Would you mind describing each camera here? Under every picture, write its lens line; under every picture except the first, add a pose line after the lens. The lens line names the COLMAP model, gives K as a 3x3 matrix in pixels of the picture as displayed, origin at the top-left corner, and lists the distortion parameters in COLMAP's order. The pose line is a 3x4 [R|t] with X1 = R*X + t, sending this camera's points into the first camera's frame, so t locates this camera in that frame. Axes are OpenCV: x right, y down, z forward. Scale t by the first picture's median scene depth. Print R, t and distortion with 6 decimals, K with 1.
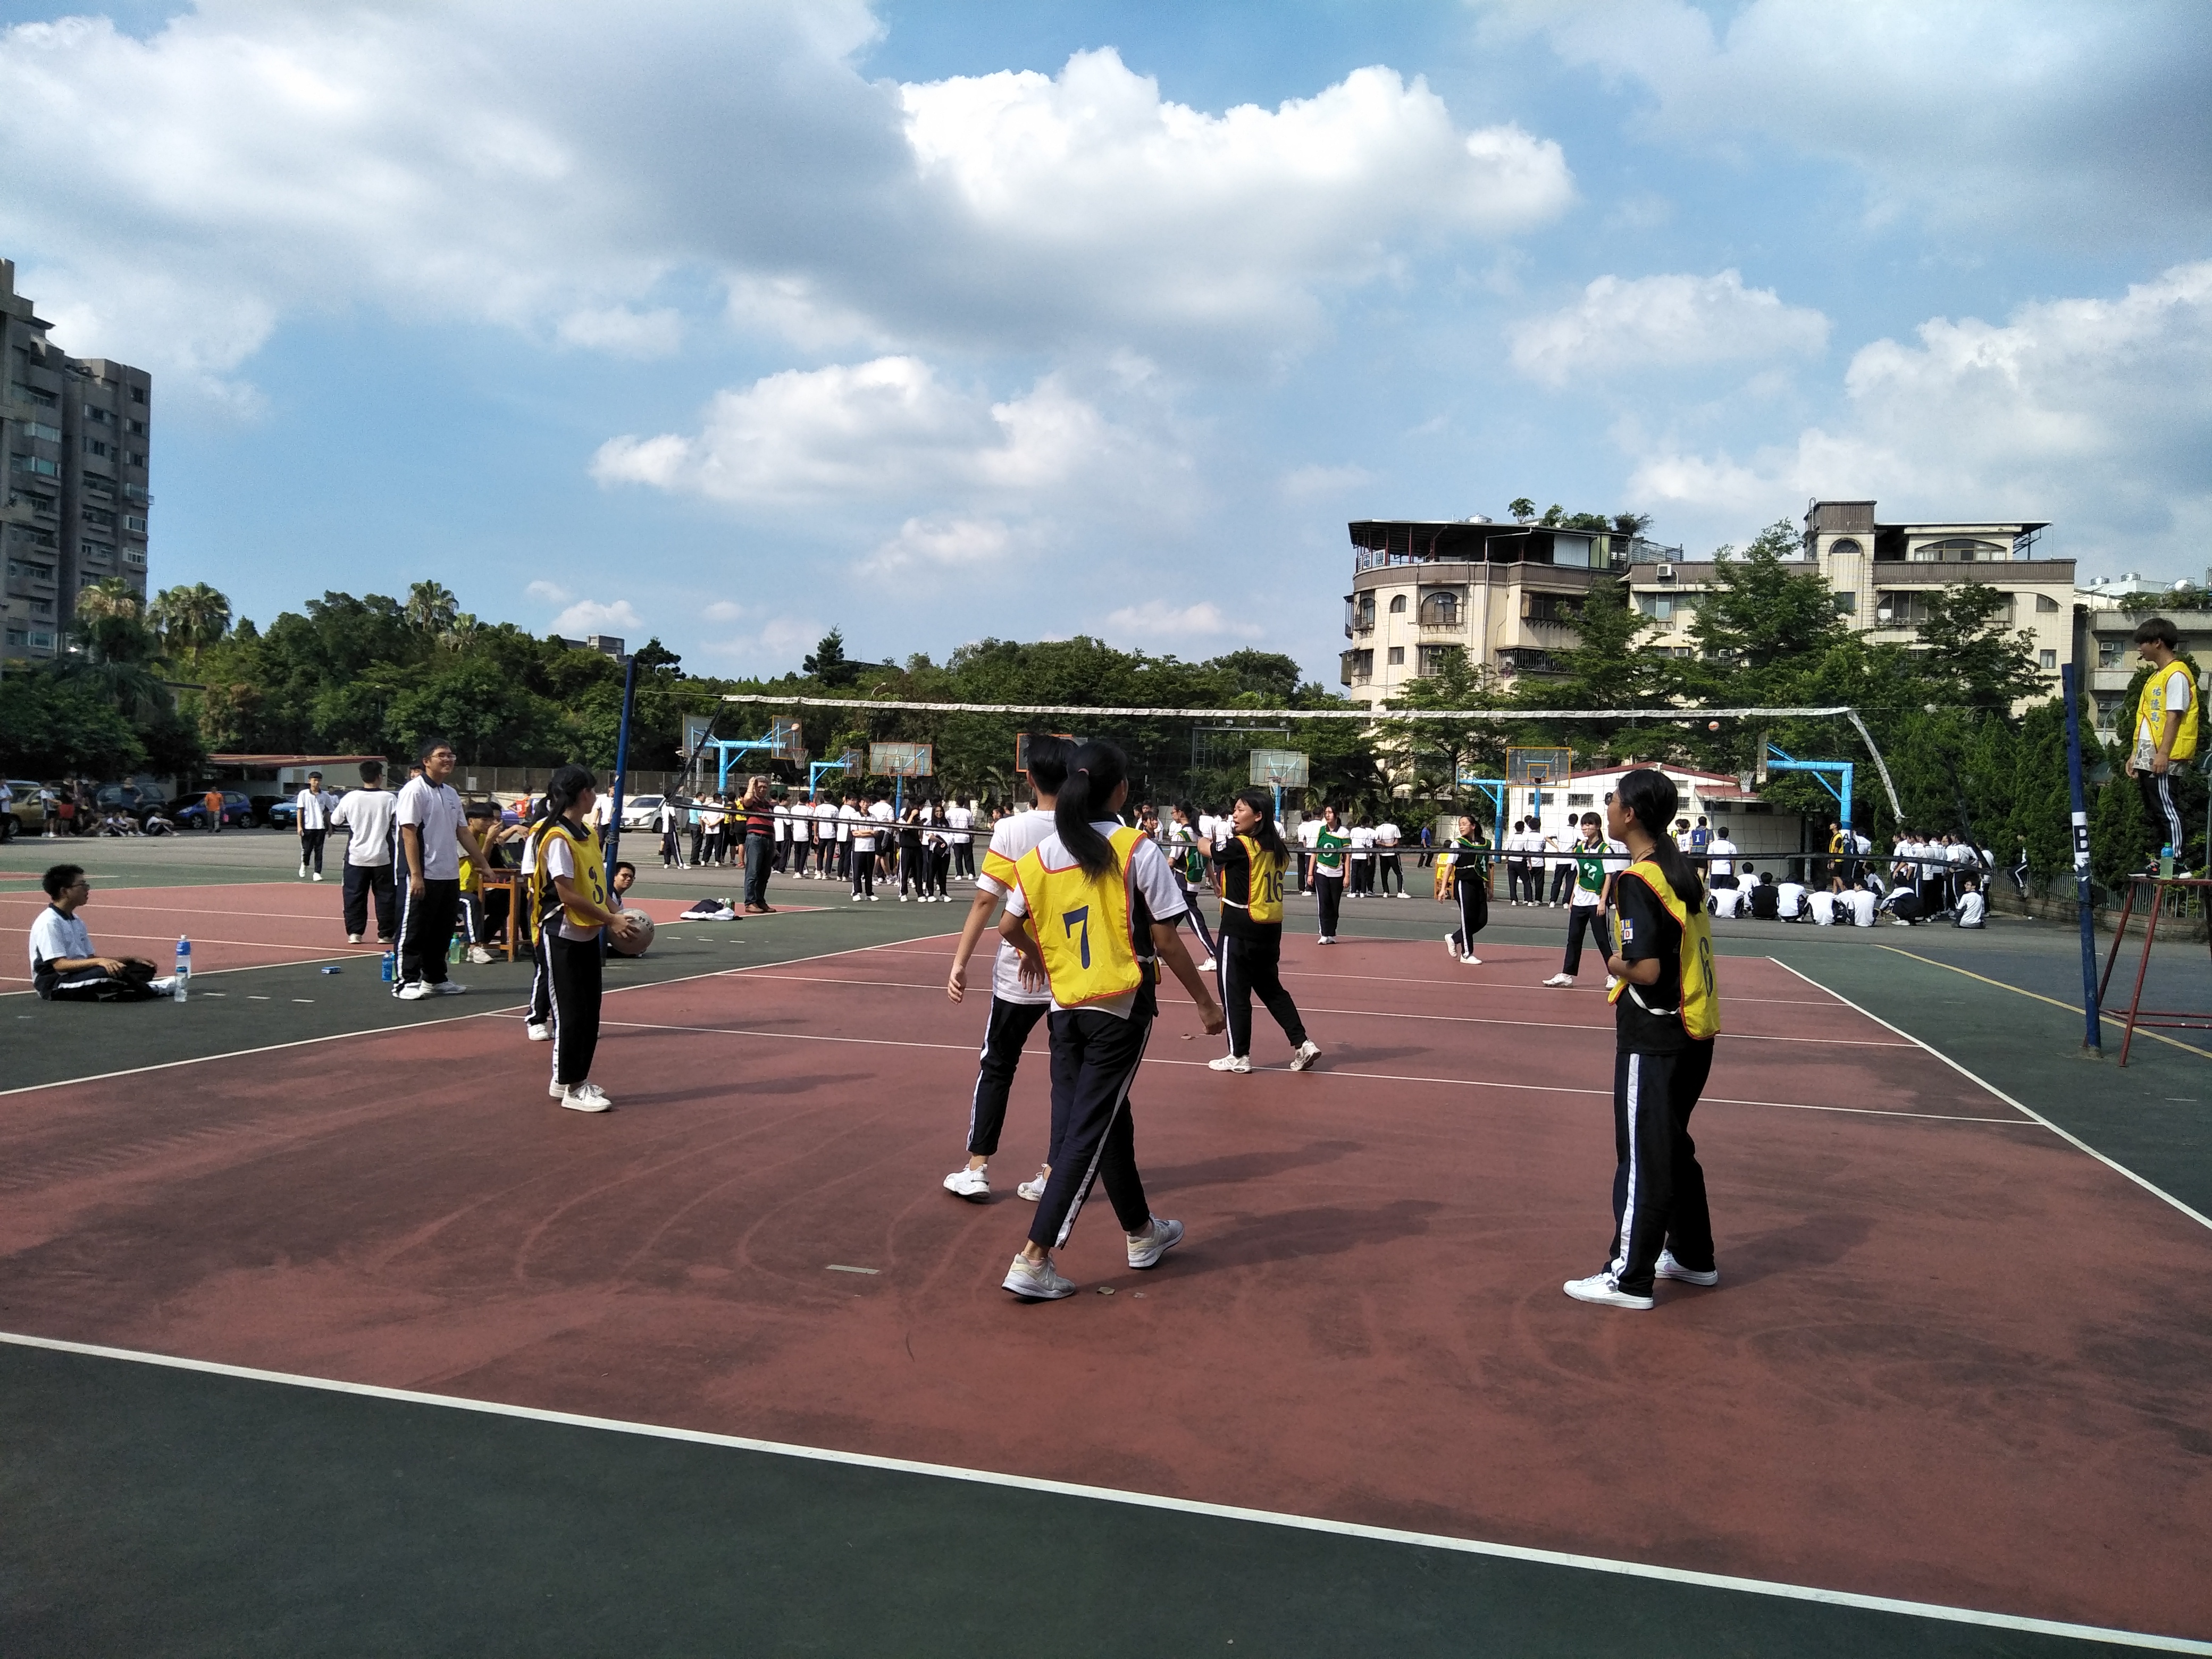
lens RADIAL K [[1694.4, 0, 1103.9], [0, 1694.4, 821.3], [0, 0, 1]] dist [0.012155, -0.025562]
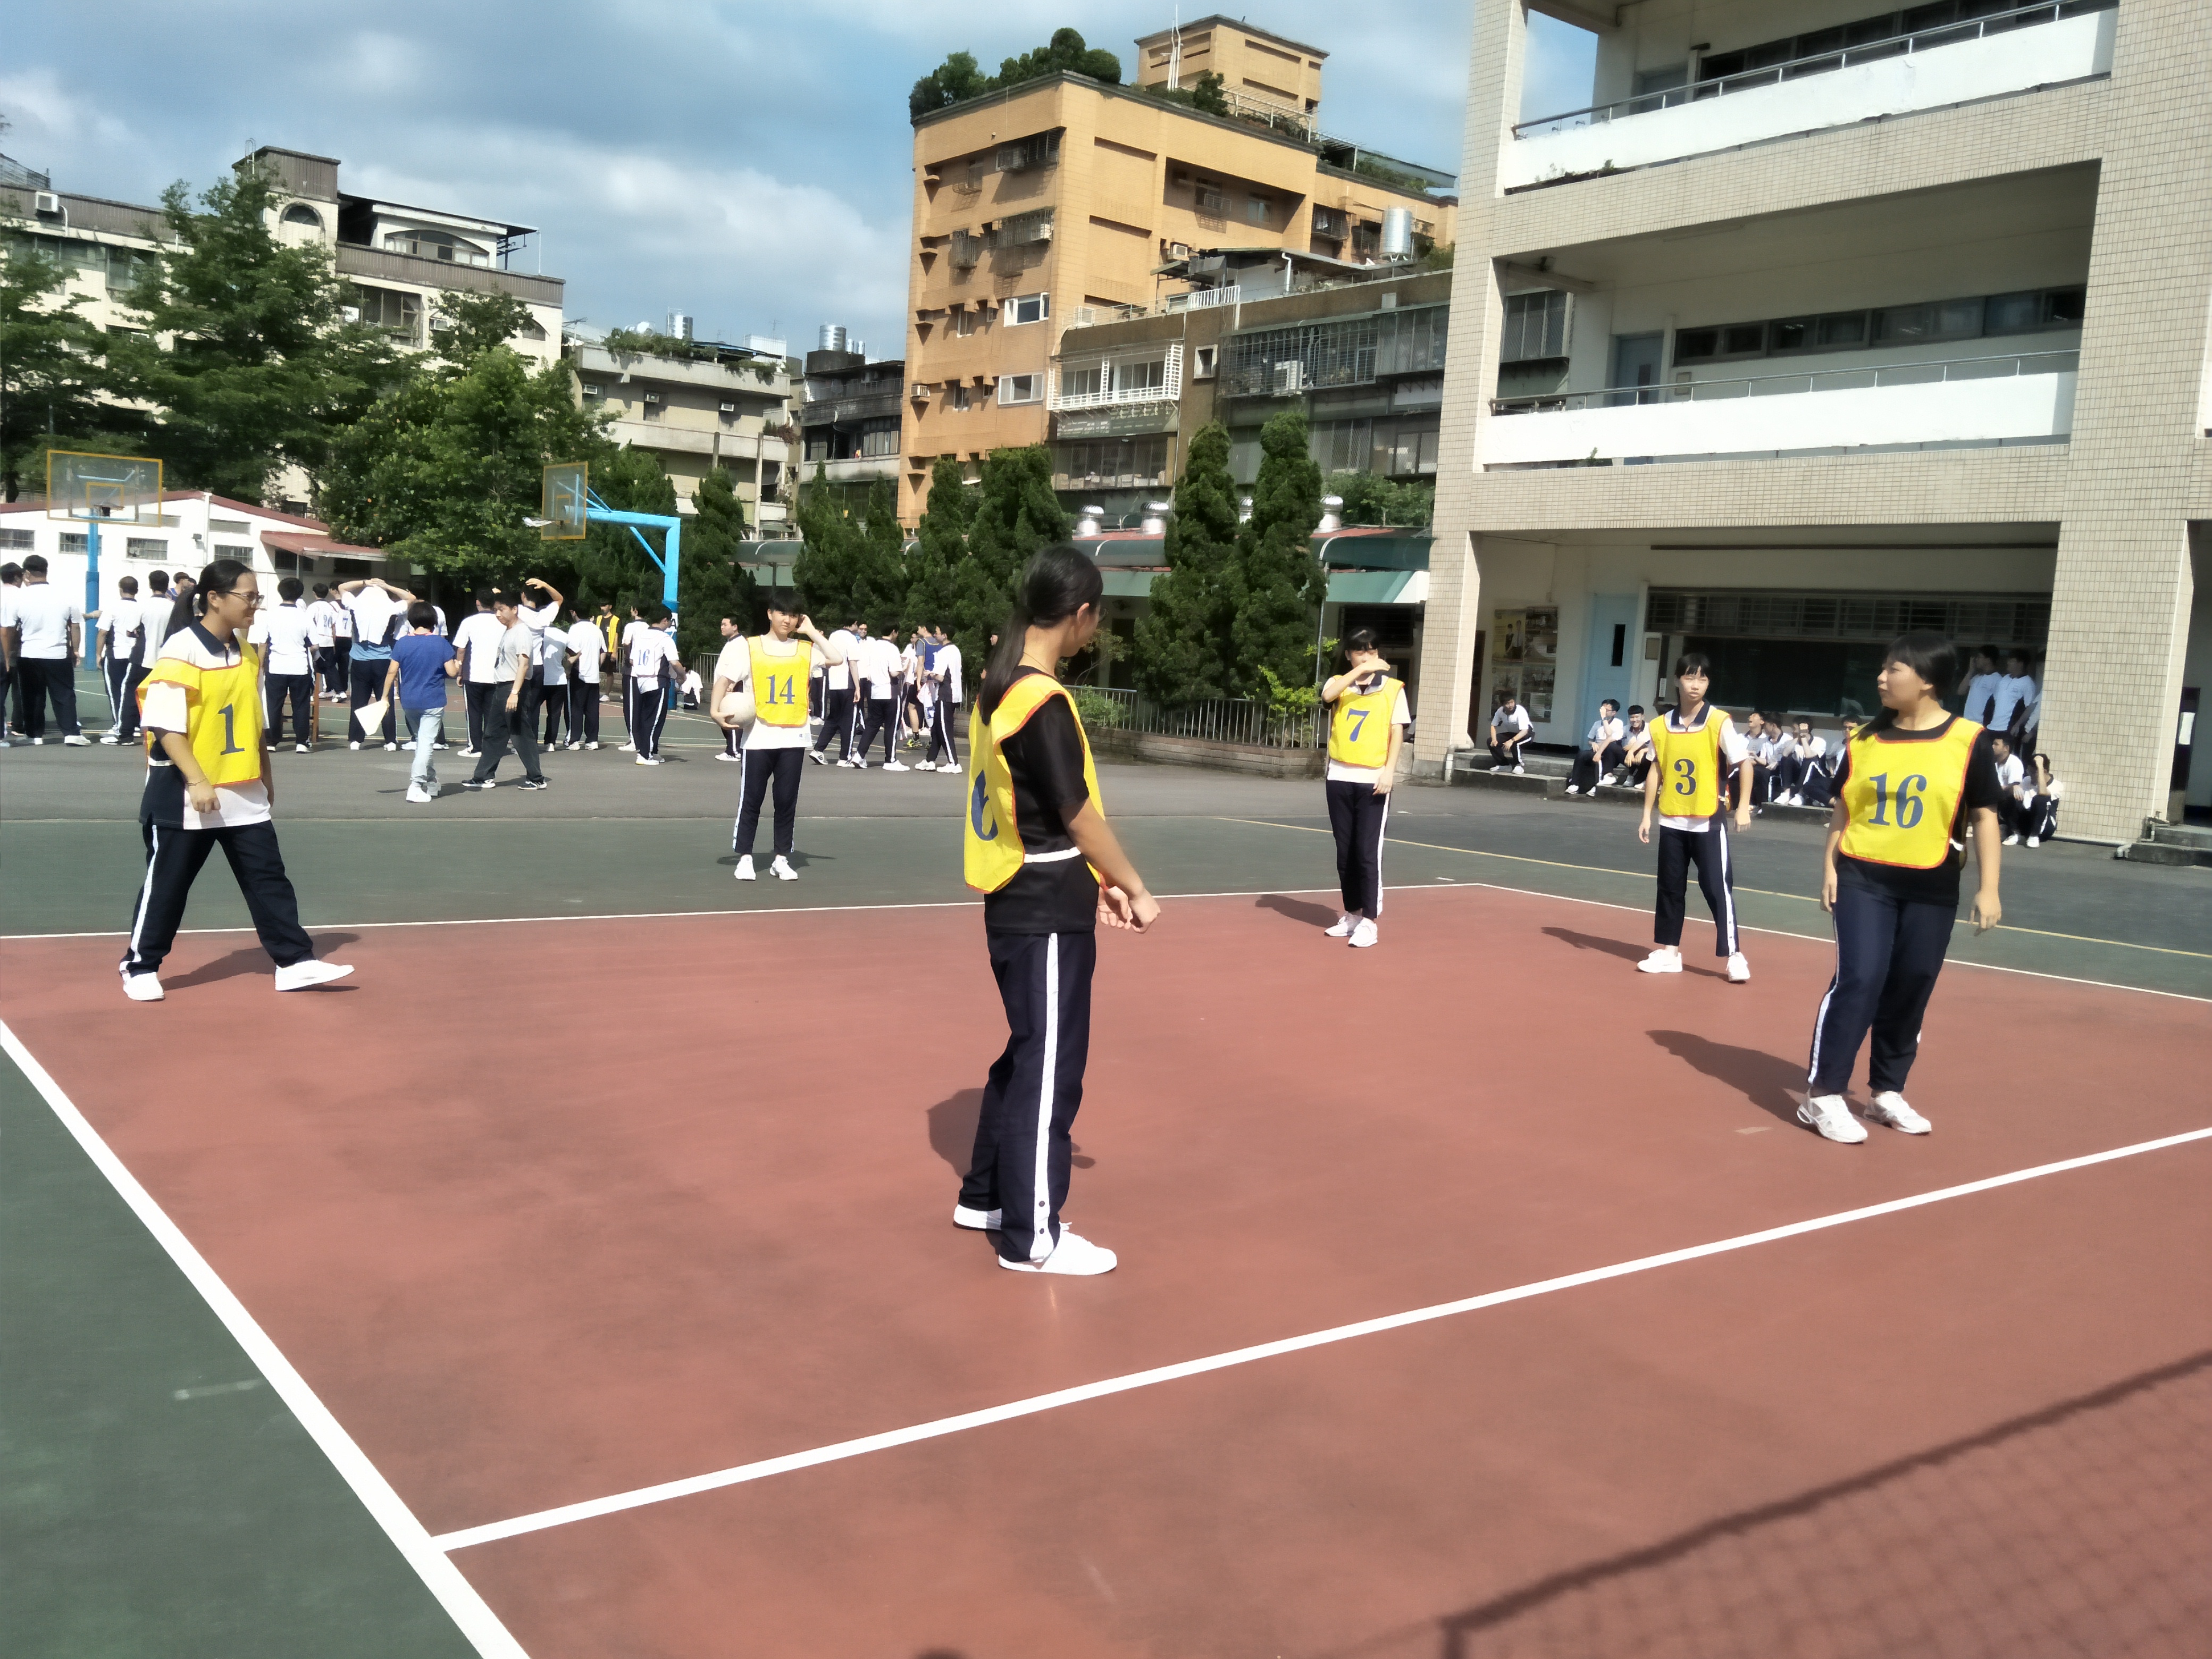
lens RADIAL K [[1906.1, 0, 1104.1], [0, 1906.1, 870.0], [0, 0, 1]] dist [0.028028, -0.048677]
pose [[0.606343, -0.086390, 0.790496, -0.045823], [-0.036236, 0.990047, 0.135993, -0.001683], [-0.794377, -0.111103, 0.597178, 0.174326]]
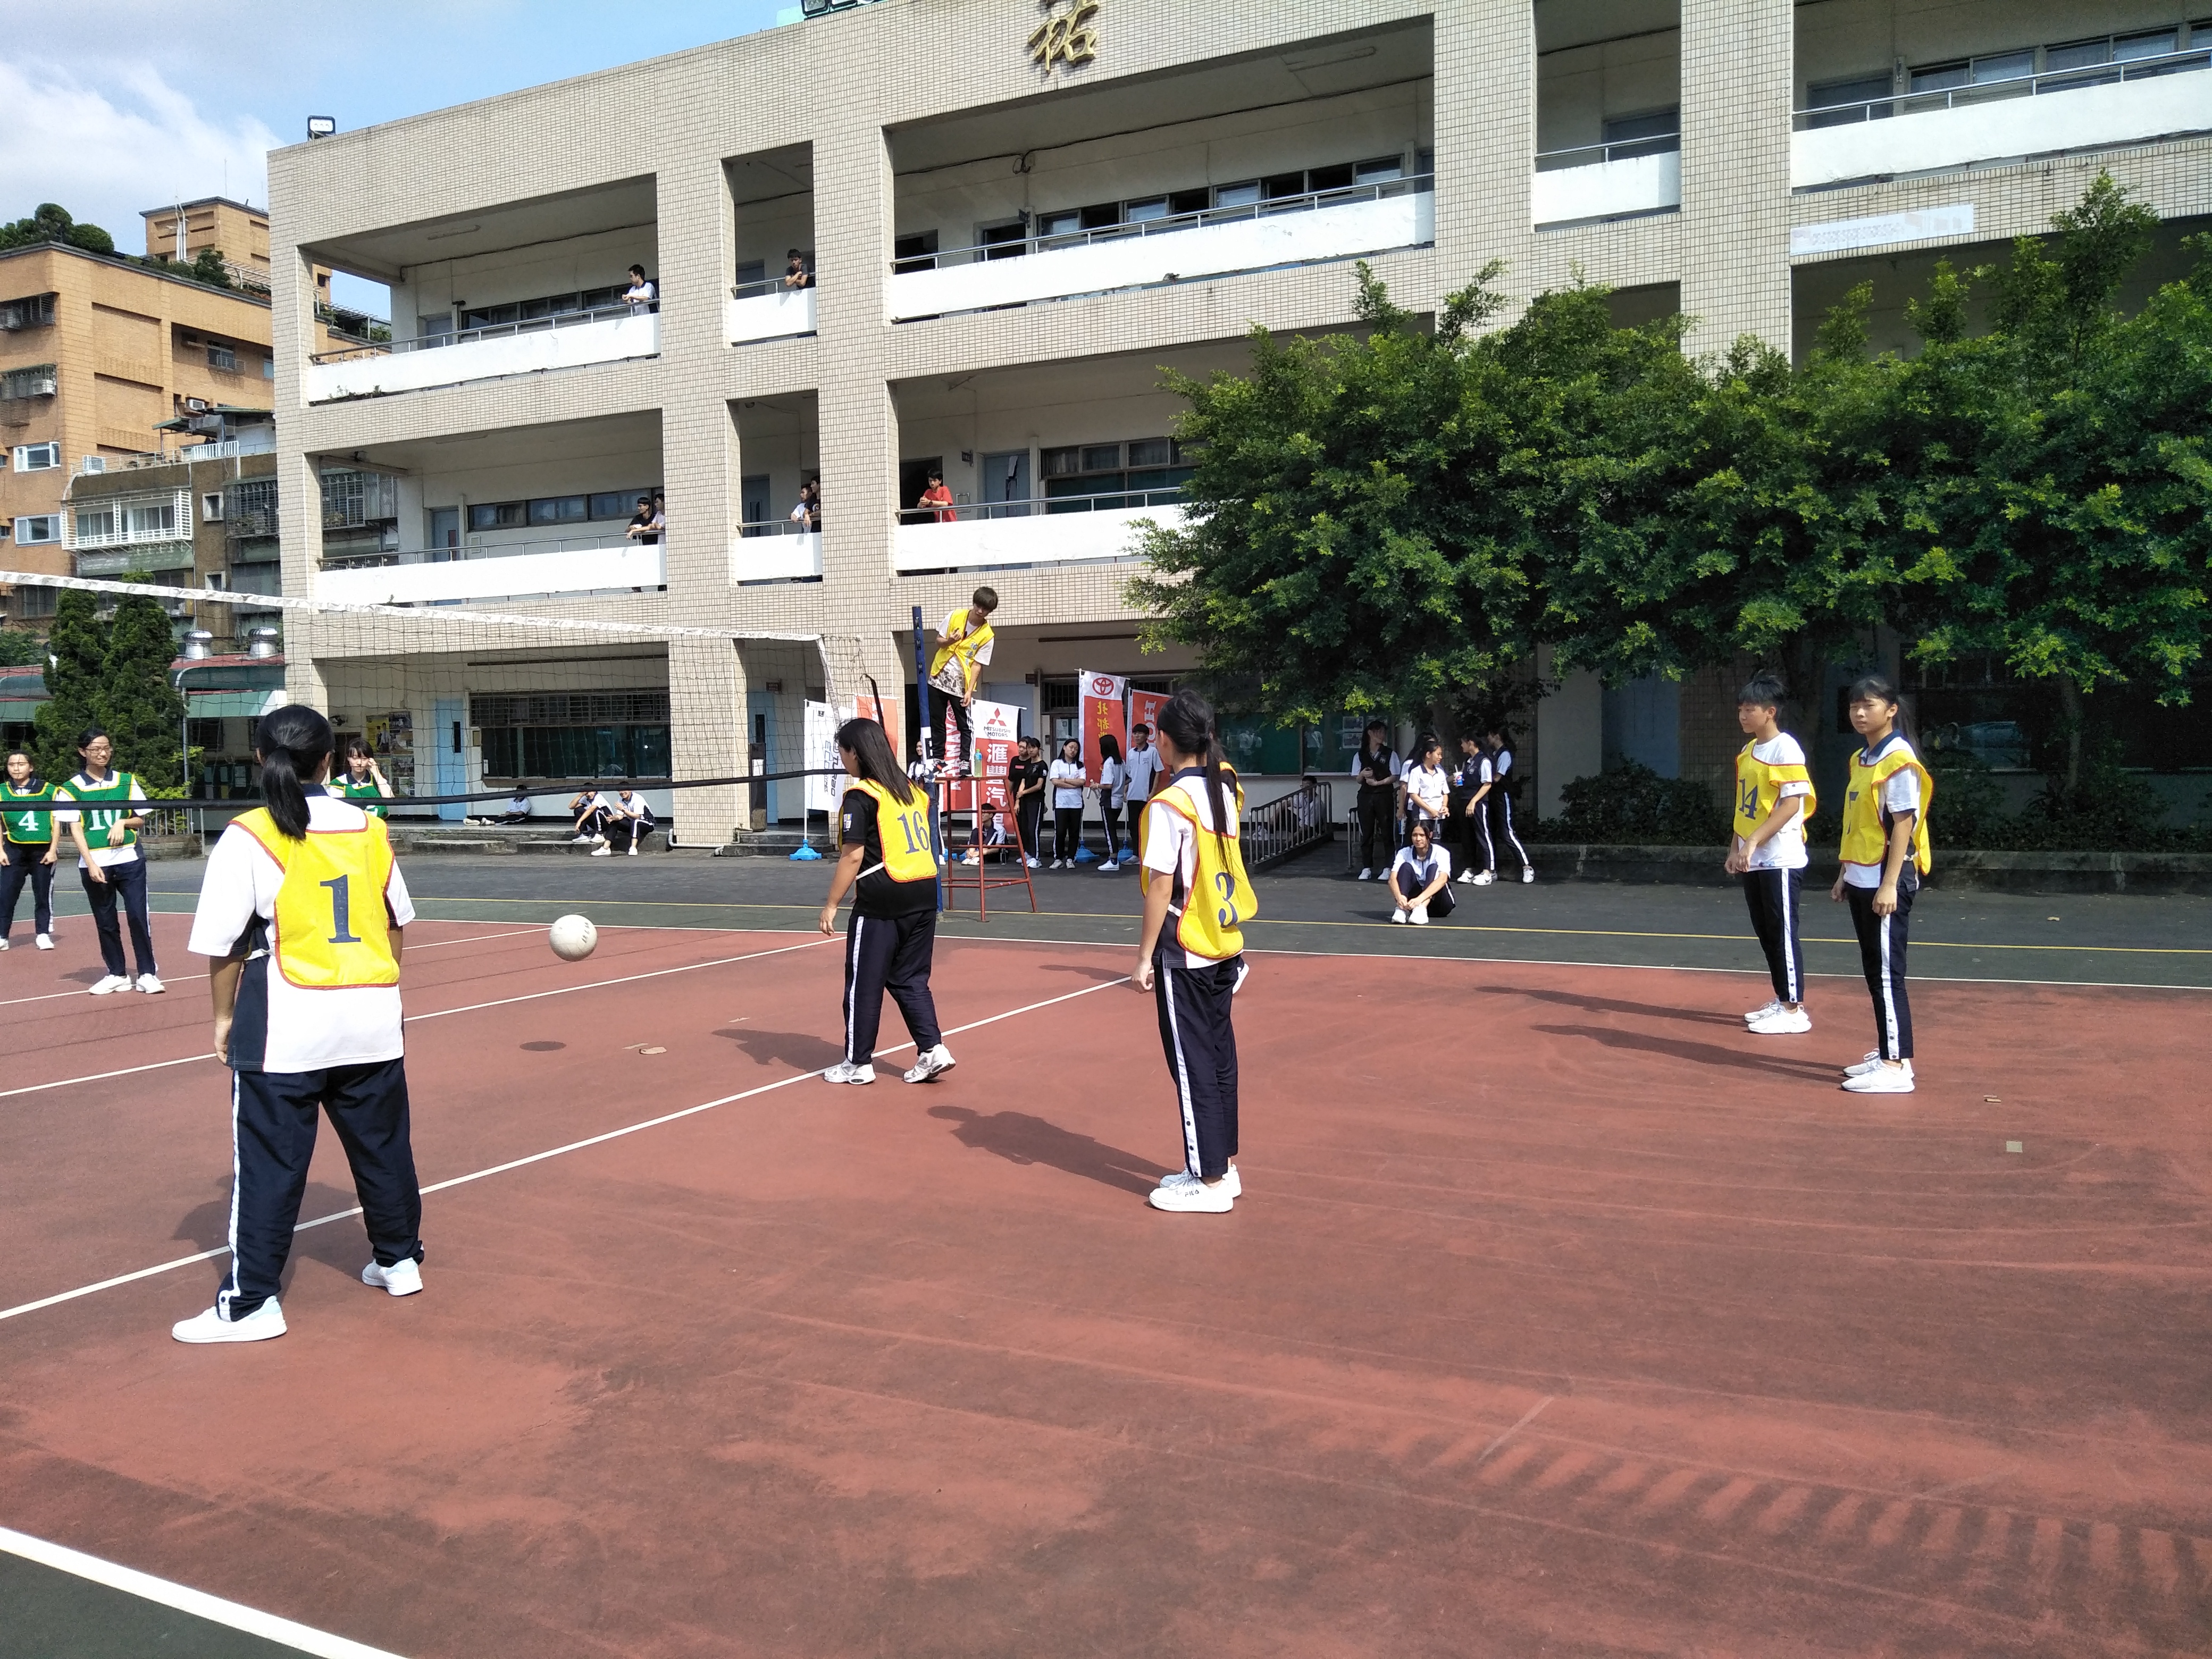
lens RADIAL K [[1681.7, 0, 1127.2], [0, 1681.7, 849.2], [0, 0, 1]] dist [0.007911, -0.024609]
pose [[0.174281, -0.087495, 0.980801, -0.082684], [0.021255, 0.996147, 0.085087, -0.002458], [-0.984466, 0.006018, 0.175469, 0.086695]]
